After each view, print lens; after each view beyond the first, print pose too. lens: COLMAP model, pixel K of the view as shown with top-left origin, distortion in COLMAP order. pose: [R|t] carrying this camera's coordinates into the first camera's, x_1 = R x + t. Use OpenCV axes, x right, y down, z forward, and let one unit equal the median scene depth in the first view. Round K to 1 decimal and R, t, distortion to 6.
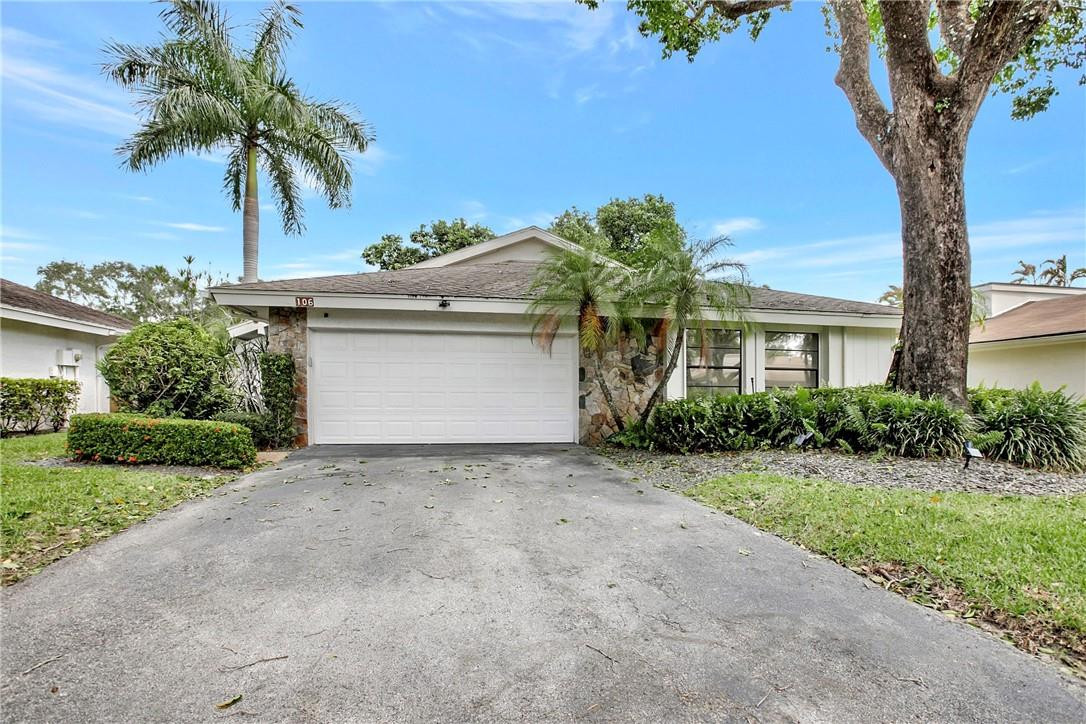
lens RADIAL K [[498.5, 0, 521.5], [0, 498.5, 394.7], [0, 0, 1]] dist [-0.043100, 0.006631]
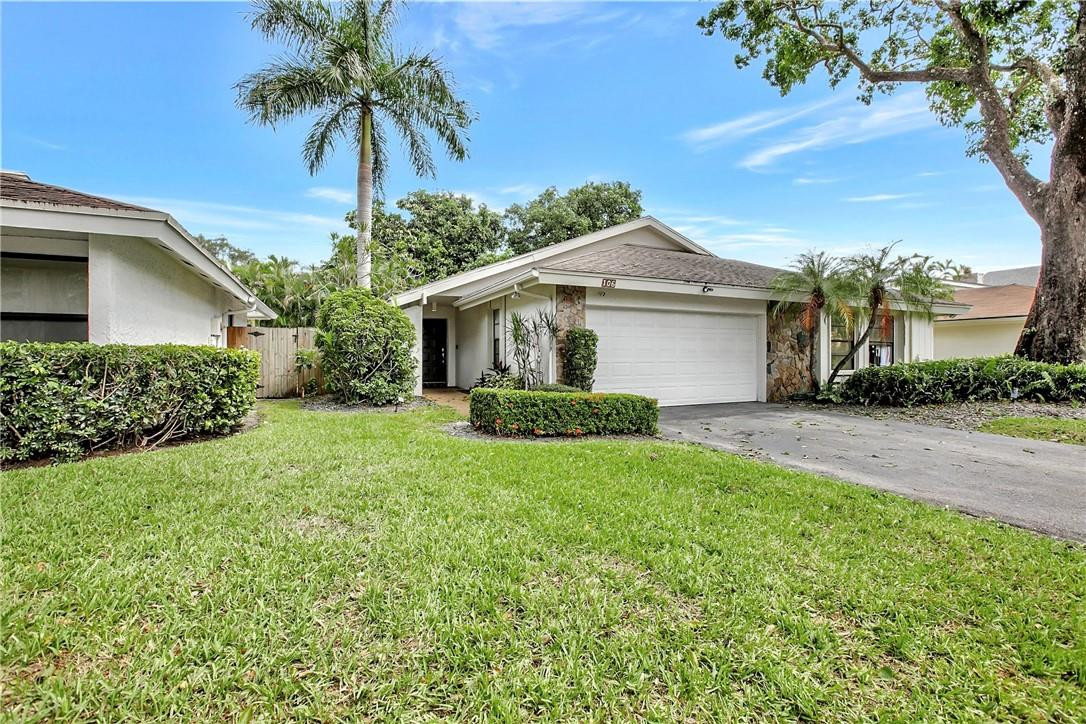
lens RADIAL K [[463.3, 0, 567.2], [0, 463.3, 348.7], [0, 0, 1]] dist [-0.023314, 0.001386]
pose [[0.965739, -0.000660, 0.259516, -0.877317], [0.004503, 0.999889, -0.014217, -0.028024], [-0.259477, 0.014898, 0.965634, 0.012965]]
